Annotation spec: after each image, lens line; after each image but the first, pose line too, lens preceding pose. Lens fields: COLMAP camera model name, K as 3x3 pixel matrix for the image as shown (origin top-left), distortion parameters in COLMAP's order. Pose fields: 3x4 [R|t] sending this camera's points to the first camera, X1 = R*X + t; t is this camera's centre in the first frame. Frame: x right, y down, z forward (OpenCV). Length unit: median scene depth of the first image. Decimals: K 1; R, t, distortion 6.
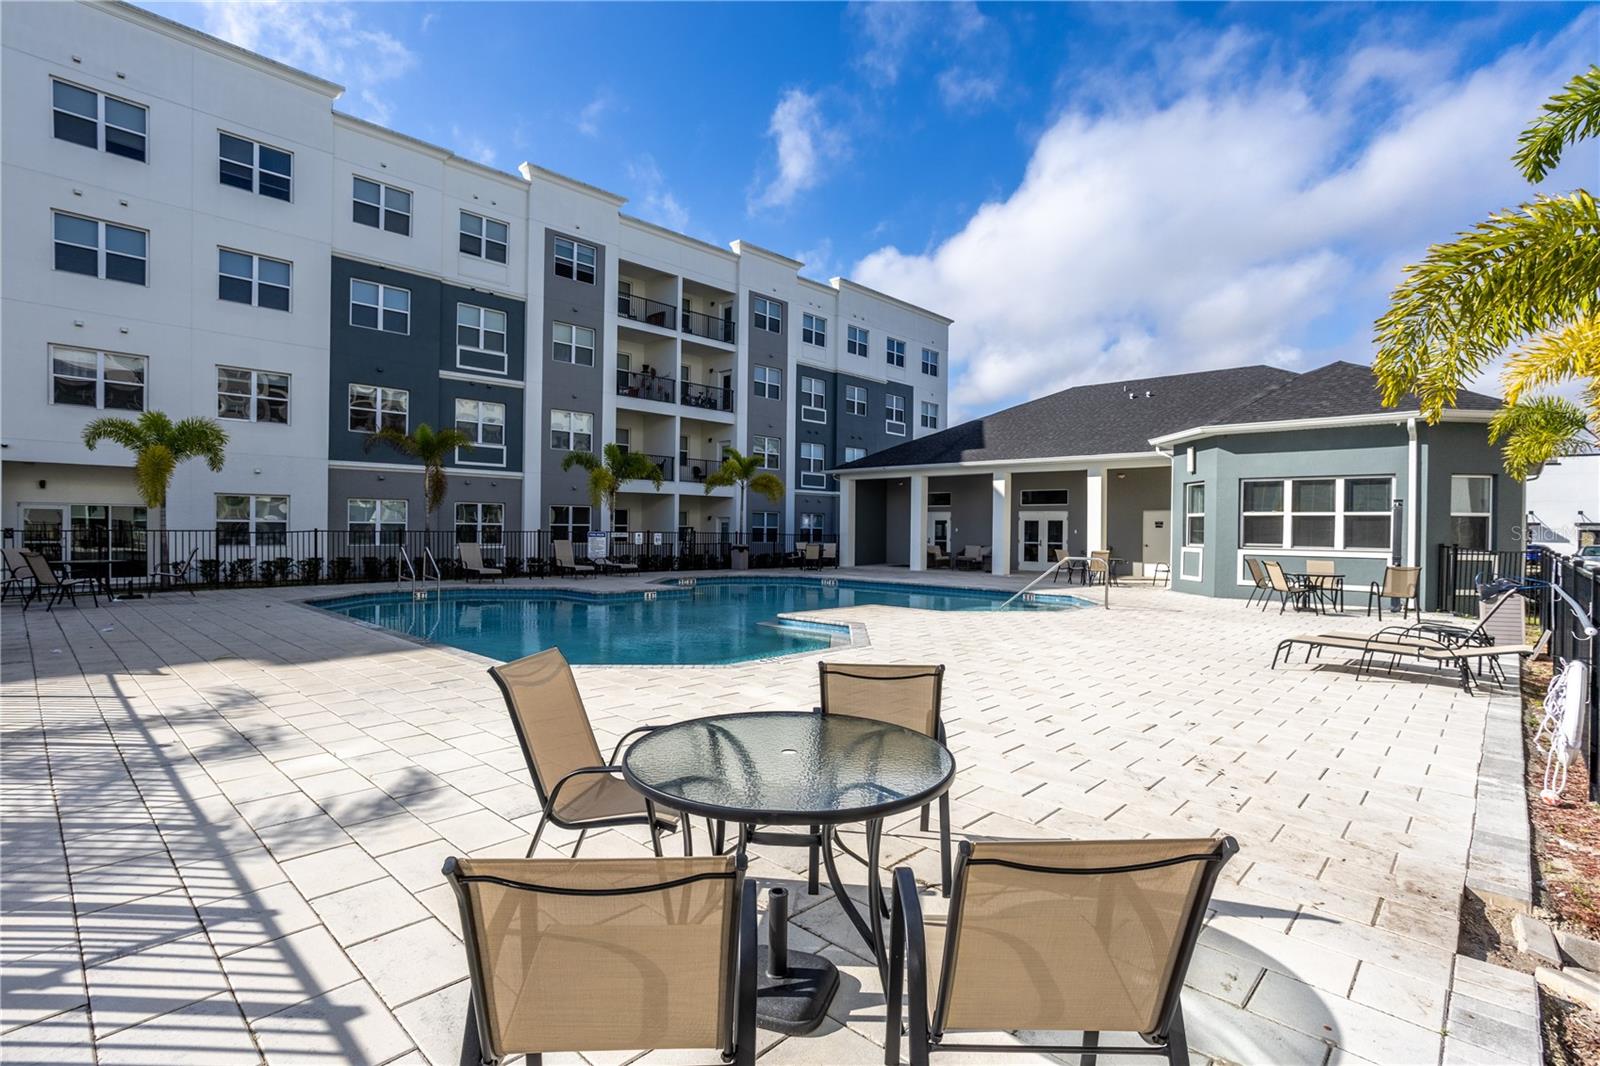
lens RADIAL K [[762.2, 0, 800.0], [0, 762.2, 533.0], [0, 0, 1]] dist [-0.063047, 0.039114]
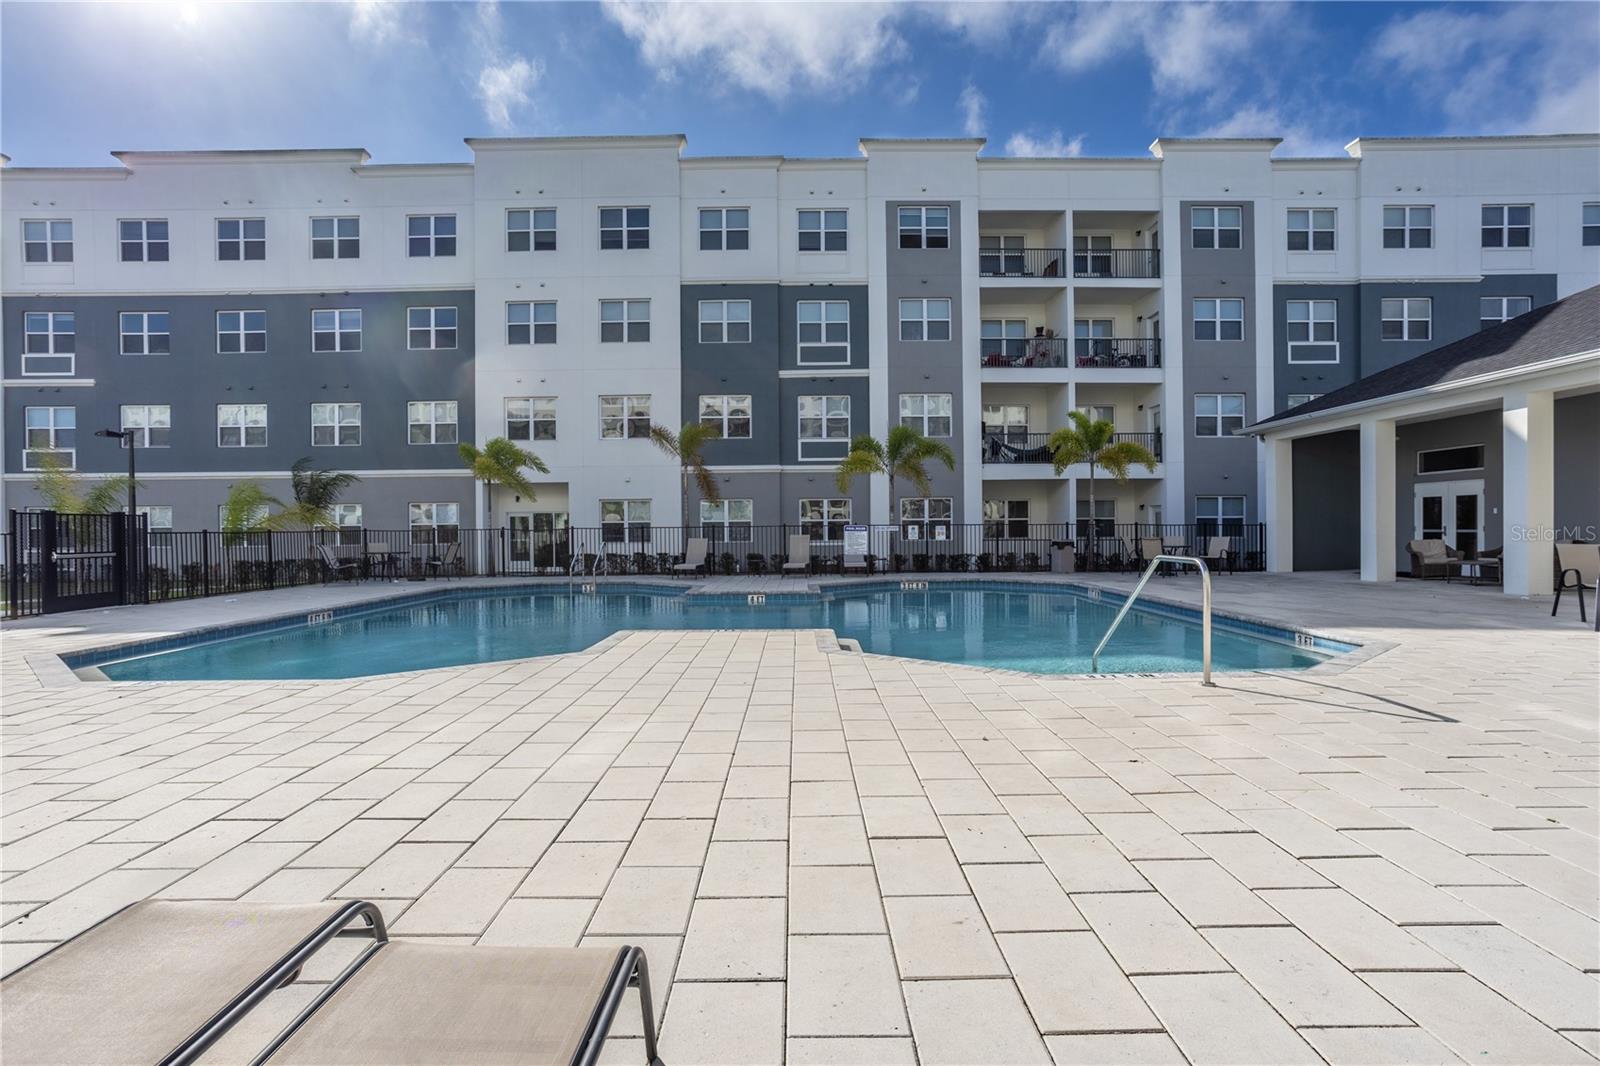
lens RADIAL K [[762.2, 0, 800.0], [0, 762.2, 533.0], [0, 0, 1]] dist [-0.063047, 0.039114]
pose [[0.690612, -0.006373, -0.723197, 0.257903], [0.012039, 0.999924, 0.002685, 0.001625], [0.723125, -0.010561, 0.690637, 0.269671]]
